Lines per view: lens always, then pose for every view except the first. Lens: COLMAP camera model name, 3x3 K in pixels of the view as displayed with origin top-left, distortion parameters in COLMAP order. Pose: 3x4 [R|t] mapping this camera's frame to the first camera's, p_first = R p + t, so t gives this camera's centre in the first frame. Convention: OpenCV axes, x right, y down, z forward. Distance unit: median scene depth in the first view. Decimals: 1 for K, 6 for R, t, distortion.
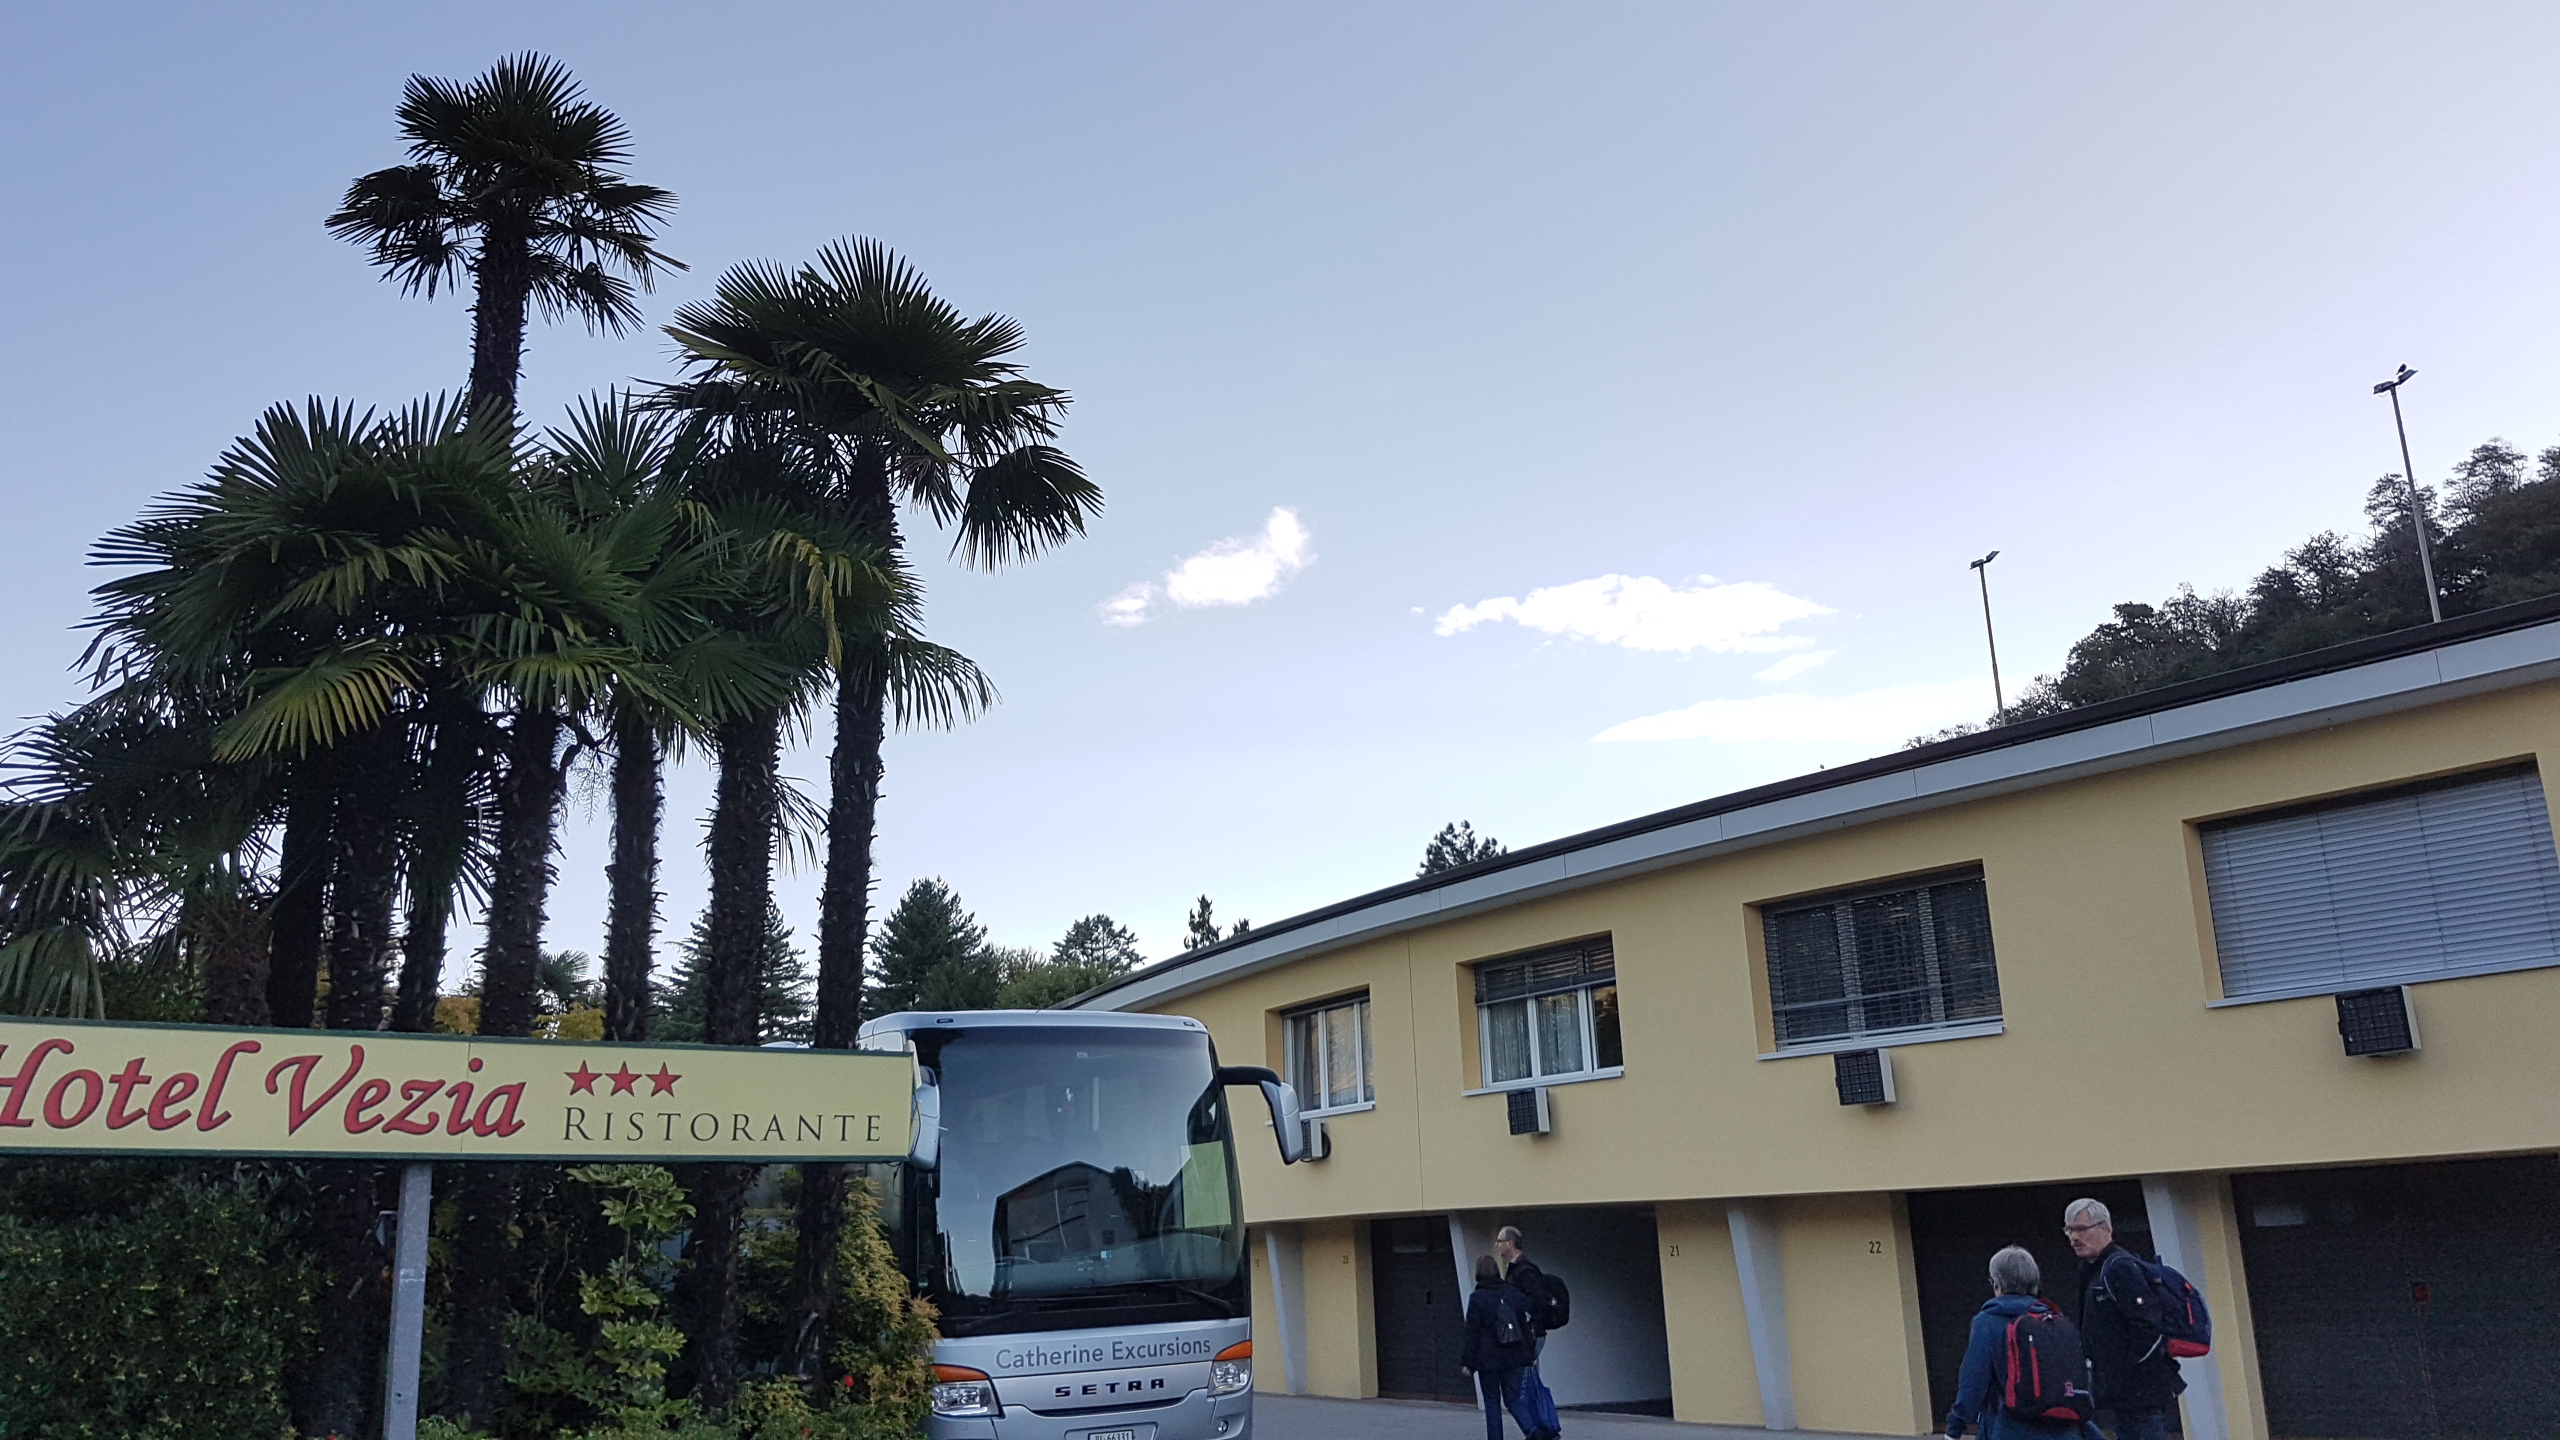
lens RADIAL K [[2068.2, 0, 1232.7], [0, 2068.2, 724.6], [0, 0, 1]] dist [0.160079, -0.324521]
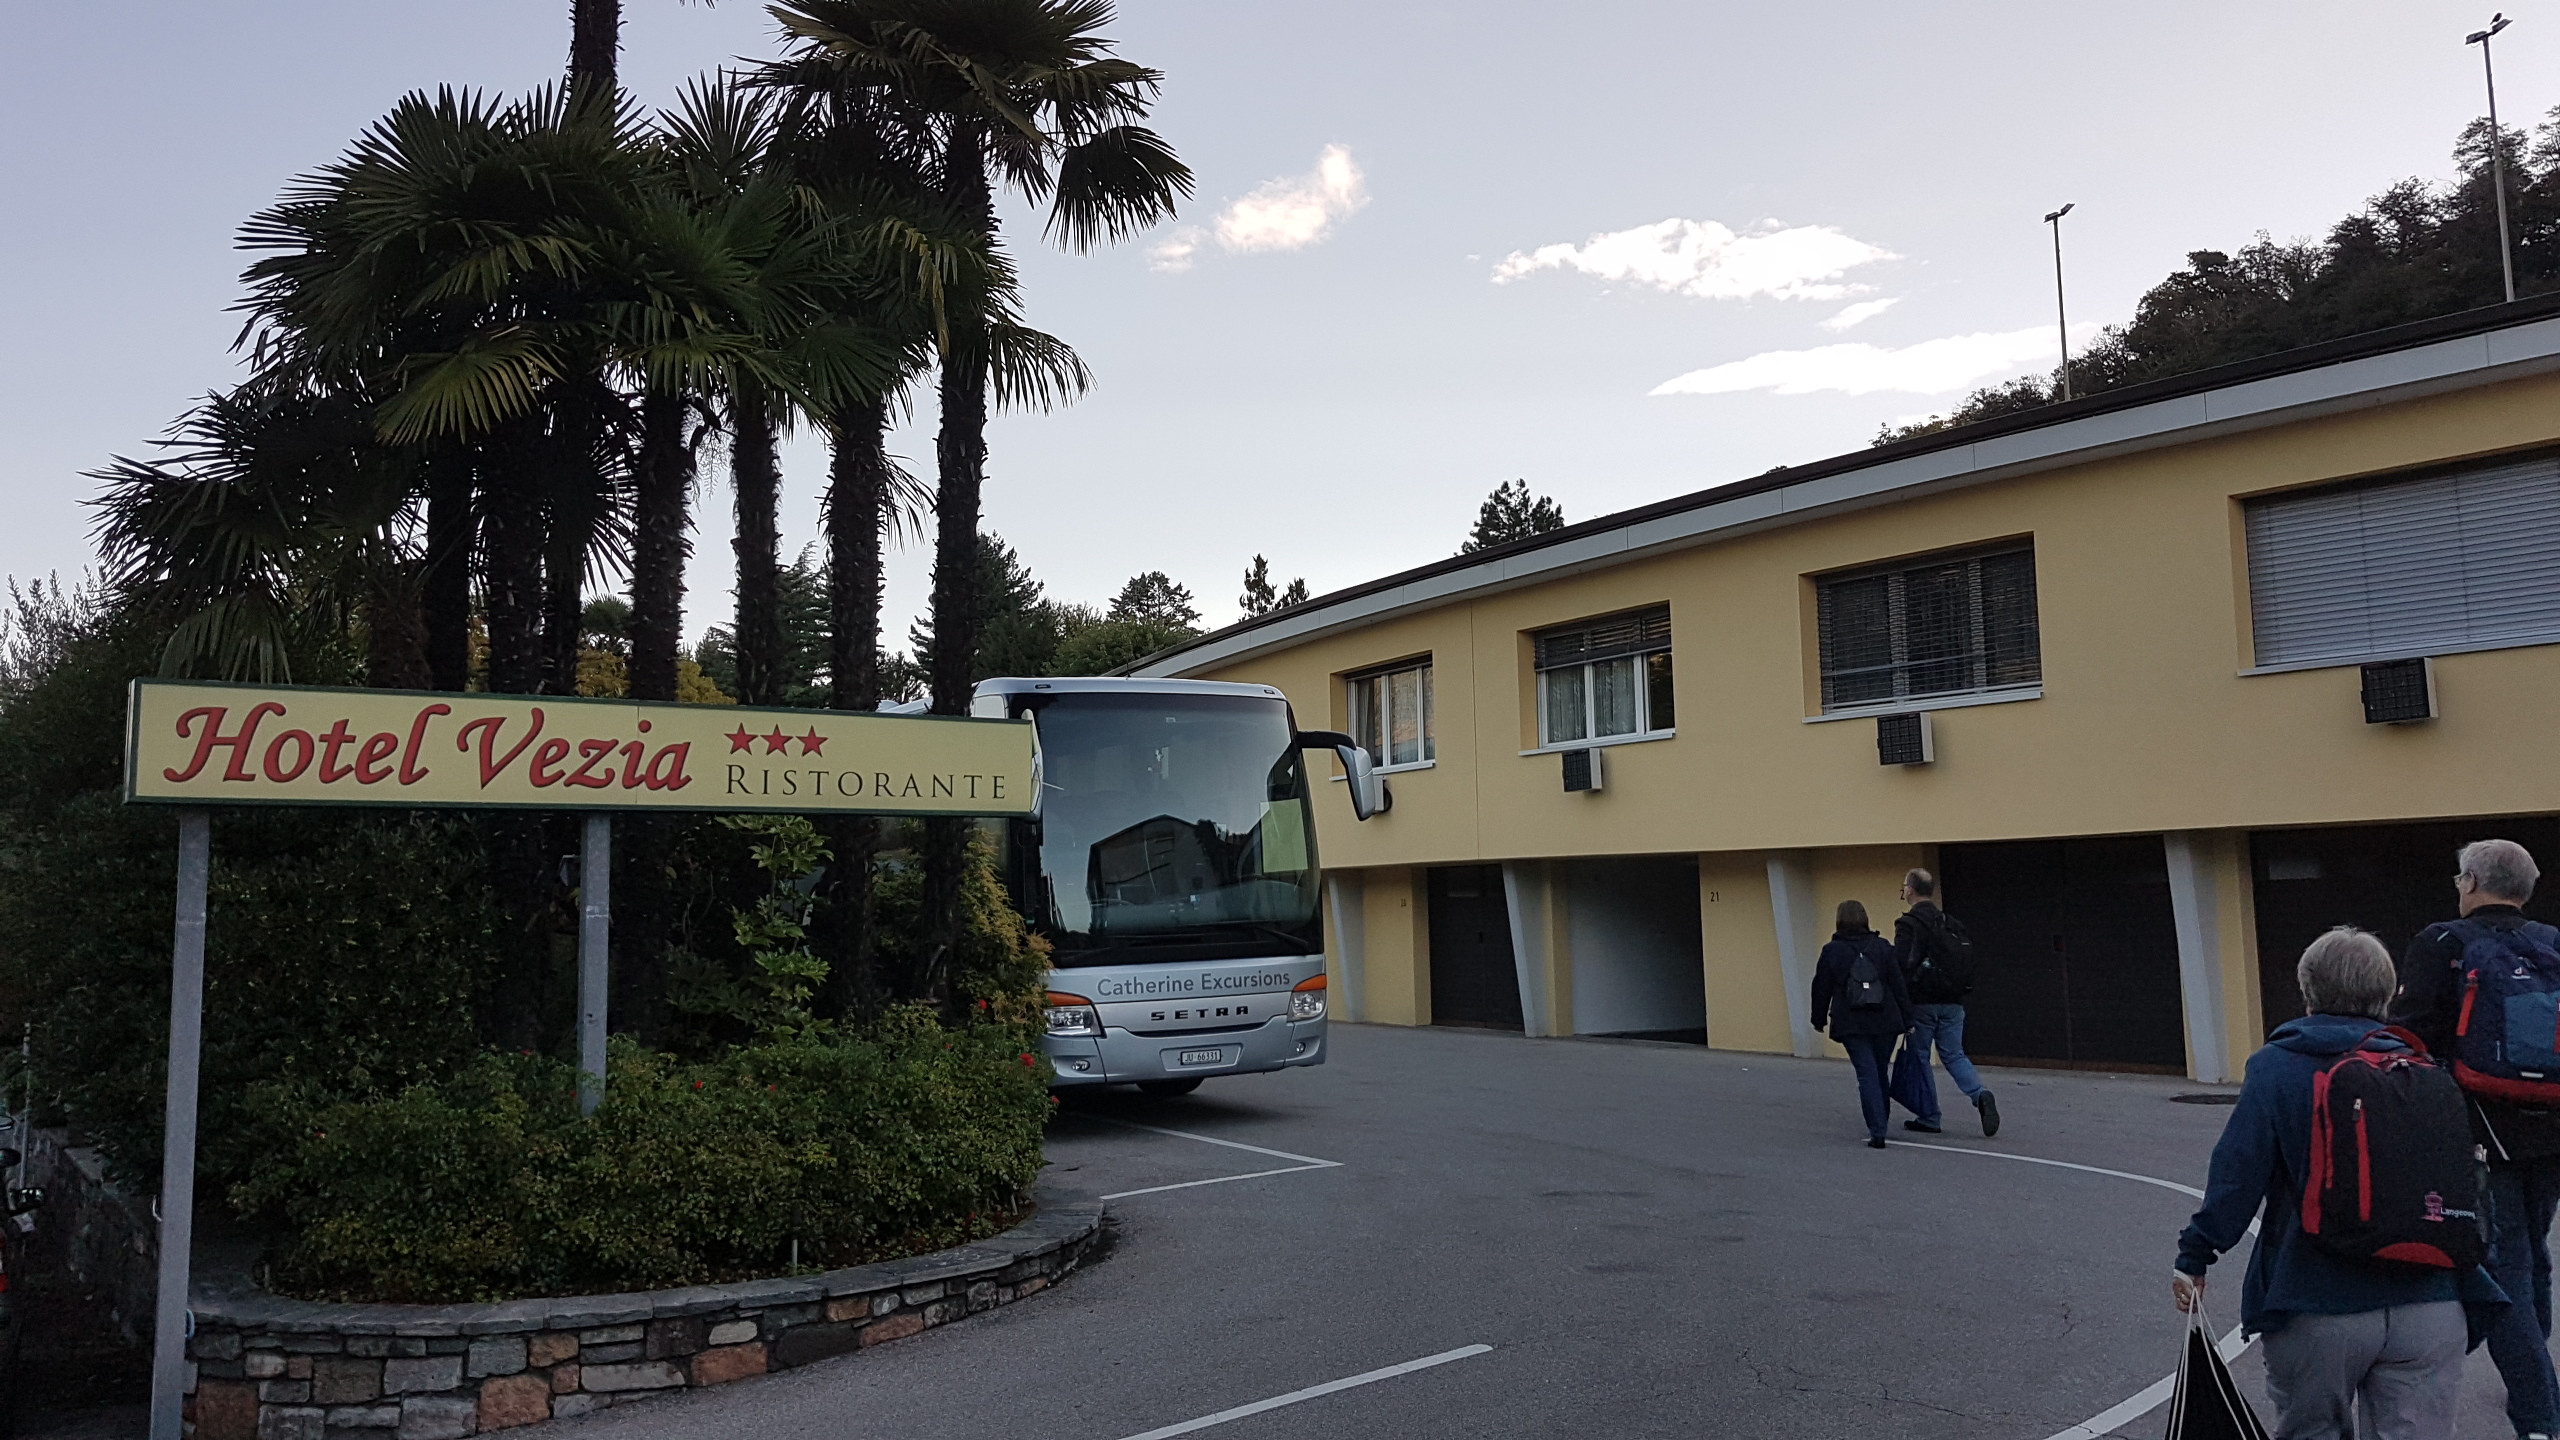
lens RADIAL K [[2159.0, 0, 1226.5], [0, 2159.0, 715.8], [0, 0, 1]] dist [0.221731, -0.517884]
pose [[0.999937, 0.008527, -0.007315, -0.036930], [-0.007173, 0.985674, 0.168509, -0.031412], [0.008647, -0.168446, 0.985673, -0.101700]]
